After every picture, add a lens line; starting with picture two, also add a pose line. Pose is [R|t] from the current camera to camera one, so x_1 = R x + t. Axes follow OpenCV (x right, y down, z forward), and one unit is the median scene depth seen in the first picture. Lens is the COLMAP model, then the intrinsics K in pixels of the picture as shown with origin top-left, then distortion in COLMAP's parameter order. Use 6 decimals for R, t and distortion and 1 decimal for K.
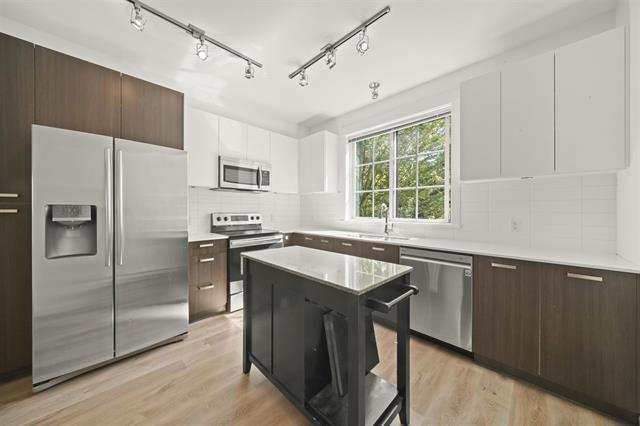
lens RADIAL K [[221.0, 0, 313.8], [0, 221.0, 210.6], [0, 0, 1]] dist [-0.004521, -0.000598]
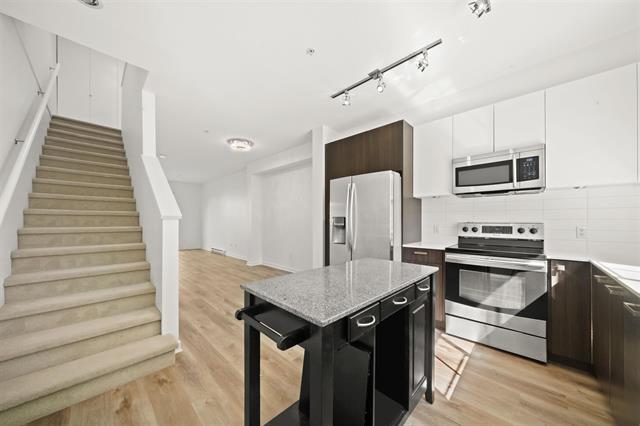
lens RADIAL K [[221.0, 0, 327.3], [0, 221.0, 221.3], [0, 0, 1]] dist [-0.004521, -0.000598]
pose [[0.048872, 0.000822, -0.998805, 0.409520], [-0.001570, 0.999998, 0.000746, 0.006545], [0.998804, 0.001532, 0.048873, 0.401395]]
